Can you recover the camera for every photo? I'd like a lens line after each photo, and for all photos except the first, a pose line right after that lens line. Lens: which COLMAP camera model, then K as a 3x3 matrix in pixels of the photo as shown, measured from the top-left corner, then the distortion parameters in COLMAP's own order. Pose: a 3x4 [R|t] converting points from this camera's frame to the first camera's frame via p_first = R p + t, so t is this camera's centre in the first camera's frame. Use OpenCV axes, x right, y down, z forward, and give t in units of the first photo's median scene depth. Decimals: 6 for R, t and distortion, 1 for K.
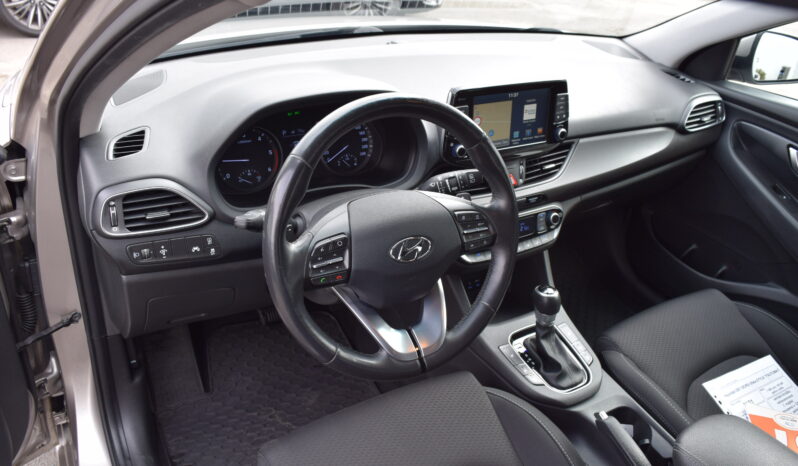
lens RADIAL K [[631.2, 0, 399.0], [0, 631.2, 233.0], [0, 0, 1]] dist [-0.084523, -0.000642]
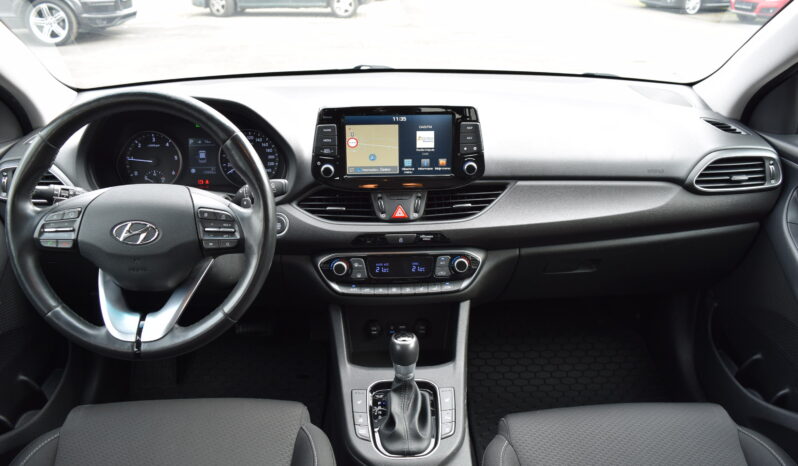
lens RADIAL K [[631.2, 0, 399.0], [0, 631.2, 233.0], [0, 0, 1]] dist [-0.084523, -0.000642]
pose [[0.875437, 0.118663, -0.468539, 0.620180], [-0.178911, 0.980094, -0.086063, 0.025537], [0.449000, 0.159170, 0.879241, 0.200496]]
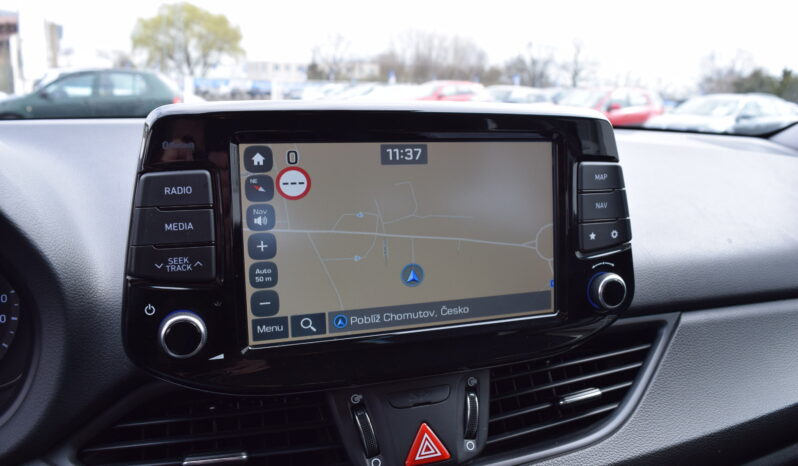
lens RADIAL K [[631.2, 0, 399.0], [0, 631.2, 233.0], [0, 0, 1]] dist [-0.084523, -0.000642]
pose [[0.979146, -0.022270, -0.201934, 0.229483], [-0.045104, 0.945338, -0.322957, -0.083566], [0.198088, 0.325330, 0.924620, 0.711398]]
